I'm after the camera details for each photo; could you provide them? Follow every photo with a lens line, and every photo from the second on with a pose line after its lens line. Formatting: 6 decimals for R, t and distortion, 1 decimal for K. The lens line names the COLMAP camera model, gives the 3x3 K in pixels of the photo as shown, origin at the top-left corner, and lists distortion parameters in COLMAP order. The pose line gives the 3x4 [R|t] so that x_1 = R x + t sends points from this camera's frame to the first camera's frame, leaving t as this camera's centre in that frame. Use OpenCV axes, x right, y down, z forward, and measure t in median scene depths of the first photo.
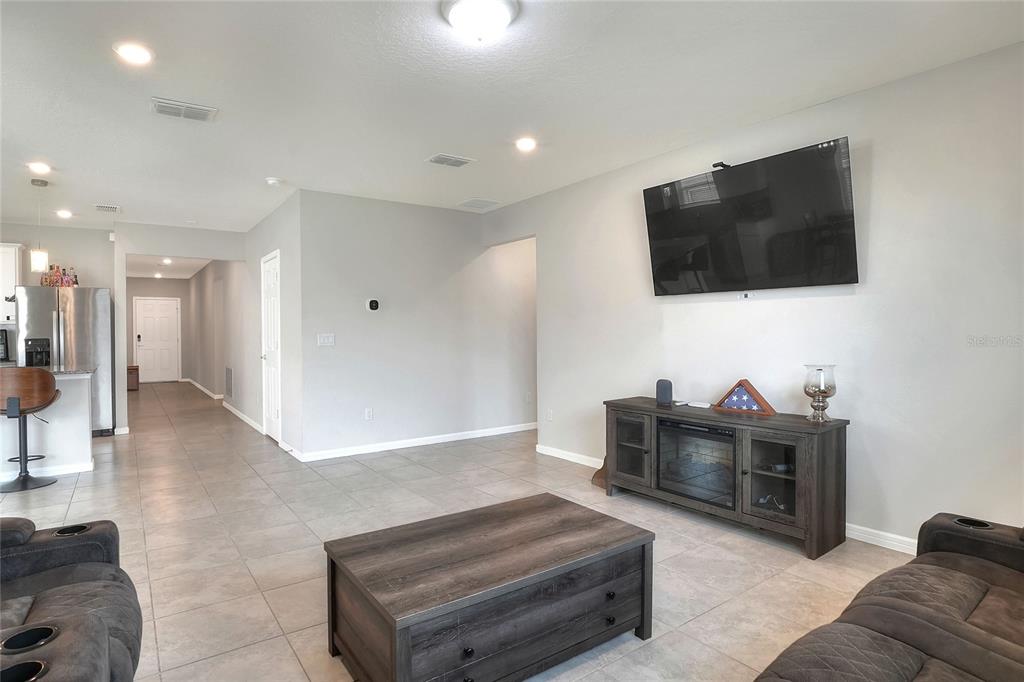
lens RADIAL K [[548.2, 0, 510.1], [0, 548.2, 335.4], [0, 0, 1]] dist [-0.014730, -0.001477]
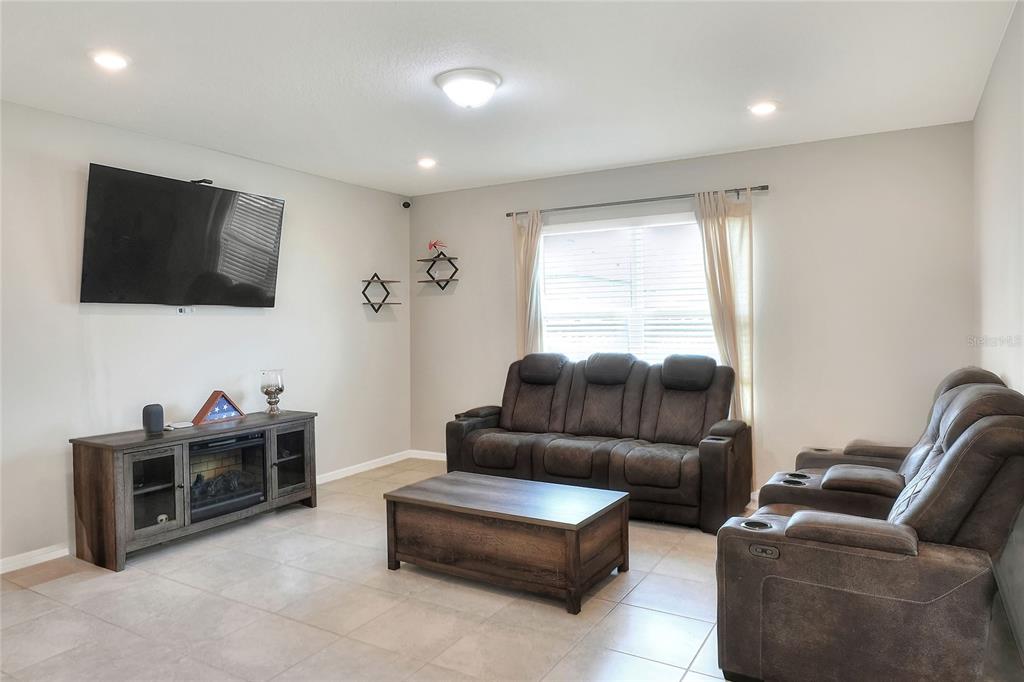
lens RADIAL K [[748.7, 0, 509.9], [0, 748.7, 341.7], [0, 0, 1]] dist [-0.001714, -0.000618]
pose [[-0.446751, -0.015593, 0.894522, -1.110120], [0.015012, 0.999577, 0.024921, -0.041624], [-0.894532, 0.024562, -0.446328, 1.129125]]
